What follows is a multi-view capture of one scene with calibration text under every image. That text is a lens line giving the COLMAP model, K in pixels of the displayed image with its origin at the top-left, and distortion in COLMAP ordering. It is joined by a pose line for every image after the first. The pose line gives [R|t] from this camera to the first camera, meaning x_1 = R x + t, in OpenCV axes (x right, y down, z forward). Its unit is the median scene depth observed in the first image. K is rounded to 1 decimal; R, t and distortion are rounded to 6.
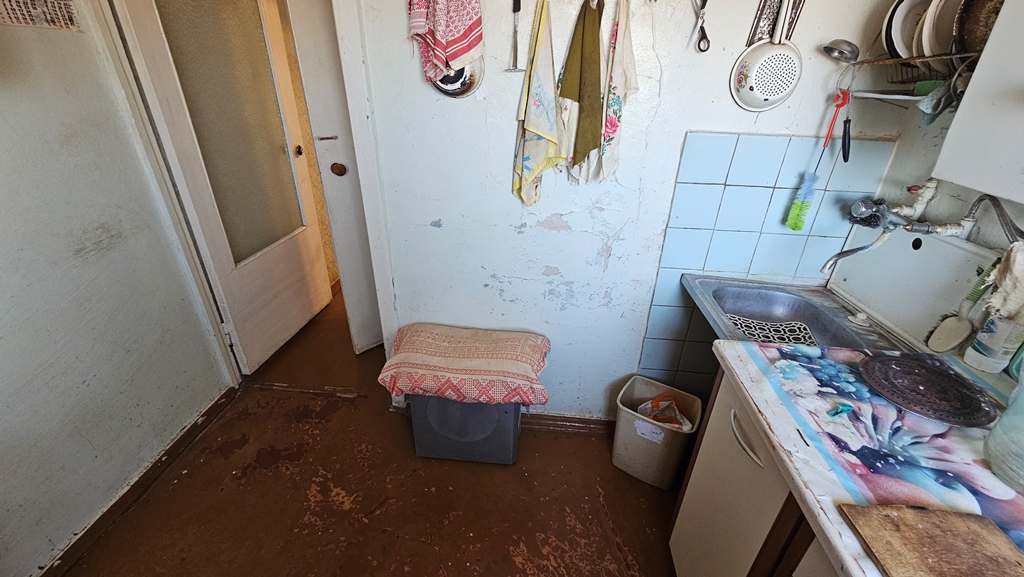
lens RADIAL K [[410.2, 0, 512.0], [0, 410.2, 288.5], [0, 0, 1]] dist [-0.000845, -0.000248]
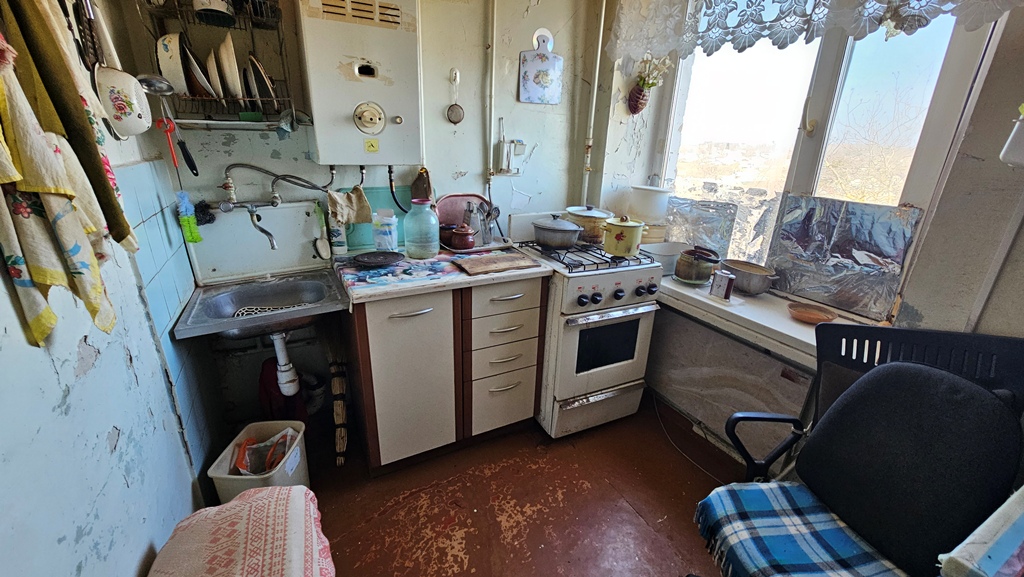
lens RADIAL K [[417.7, 0, 516.7], [0, 417.7, 292.7], [0, 0, 1]] dist [0.001310, -0.000391]
pose [[-0.554445, -0.322266, 0.767291, -0.713818], [0.351960, 0.744669, 0.567091, -0.390241], [-0.754132, 0.584477, -0.299453, 0.805317]]
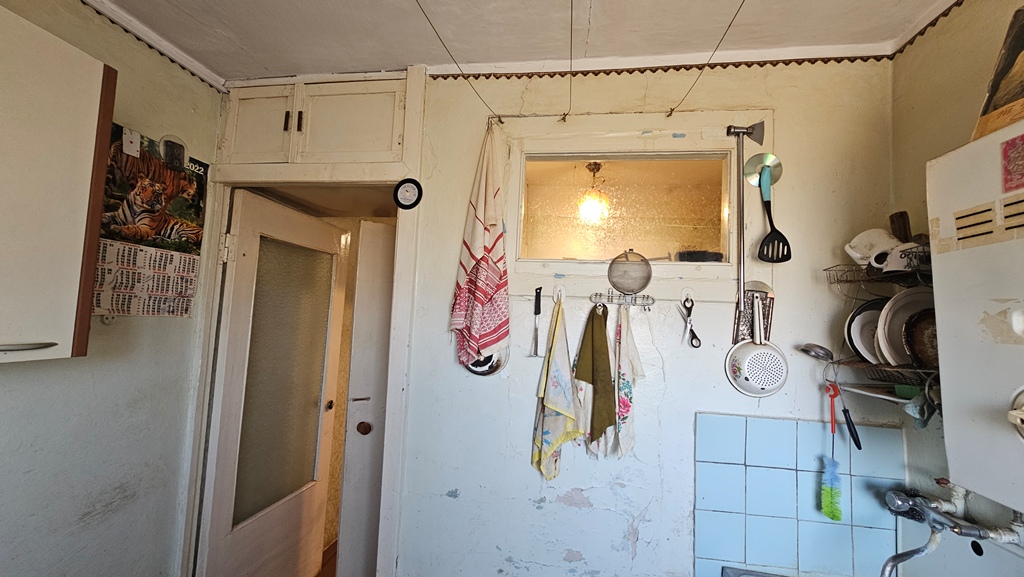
lens RADIAL K [[409.0, 0, 512.5], [0, 409.0, 295.5], [0, 0, 1]] dist [-0.002348, 0.000423]
pose [[0.999094, 0.017917, -0.038610, -0.016691], [-0.035576, 0.849502, -0.526385, -0.063771], [0.023368, 0.527282, 0.849369, -0.080356]]
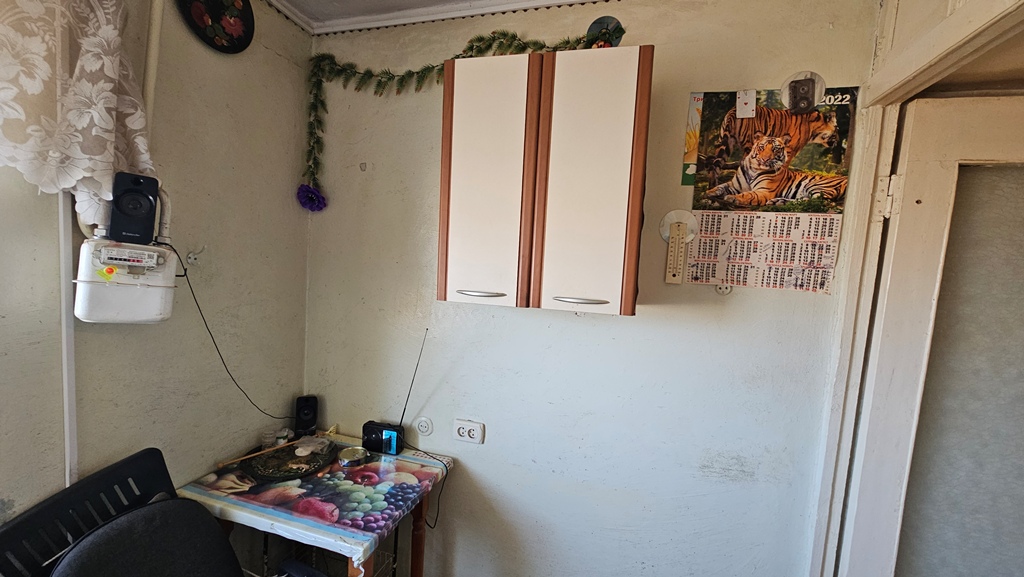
lens RADIAL K [[418.3, 0, 513.5], [0, 418.3, 292.3], [0, 0, 1]] dist [0.001890, -0.000075]
pose [[-0.170445, 0.051589, -0.984016, 0.083699], [-0.521484, 0.842593, 0.134503, -0.387110], [0.836064, 0.536074, -0.116713, 0.500284]]
